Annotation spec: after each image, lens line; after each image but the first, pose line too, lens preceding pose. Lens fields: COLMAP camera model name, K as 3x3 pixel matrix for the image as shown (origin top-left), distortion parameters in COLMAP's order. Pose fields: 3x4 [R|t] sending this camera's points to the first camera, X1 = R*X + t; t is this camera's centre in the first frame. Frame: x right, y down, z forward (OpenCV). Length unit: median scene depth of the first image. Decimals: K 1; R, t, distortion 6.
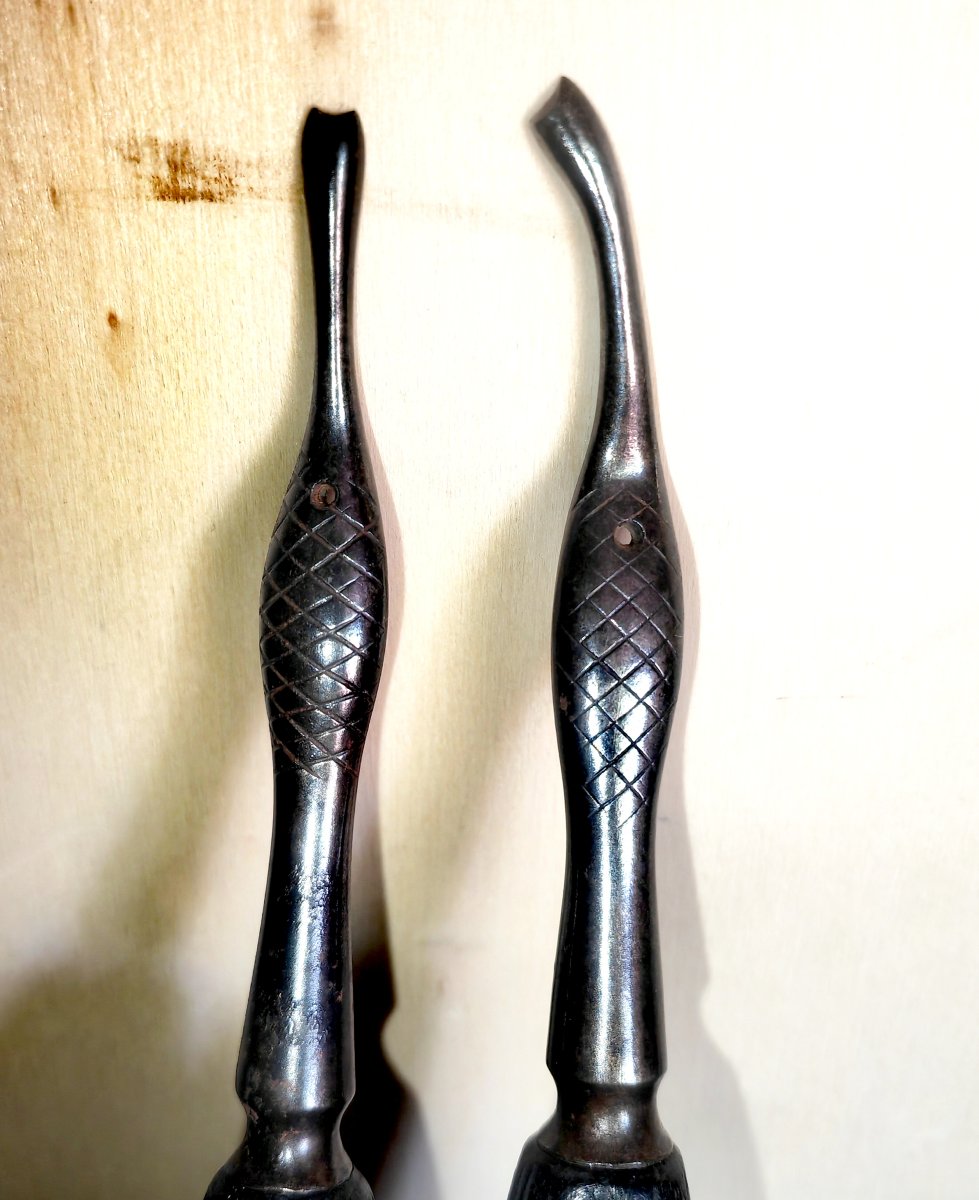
lens RADIAL K [[1015.6, 0, 489.5], [0, 1015.6, 600.0], [0, 0, 1]] dist [-0.013461, -0.001641]
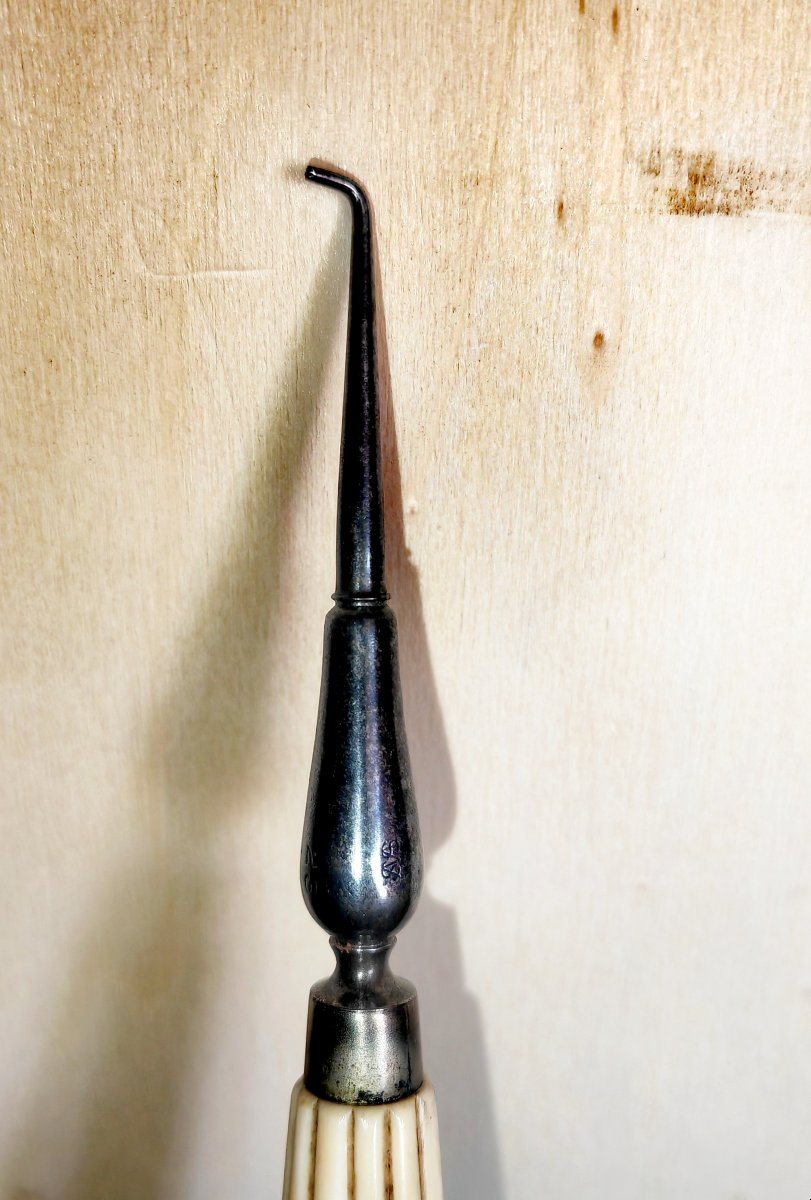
lens RADIAL K [[930.0, 0, 405.5], [0, 930.0, 600.0], [0, 0, 1]] dist [0.000999, -0.038074]
pose [[0.846856, 0.182865, -0.499395, -0.034459], [-0.174678, 0.982571, 0.063578, -0.047846], [0.502318, 0.033392, 0.864038, 0.126987]]
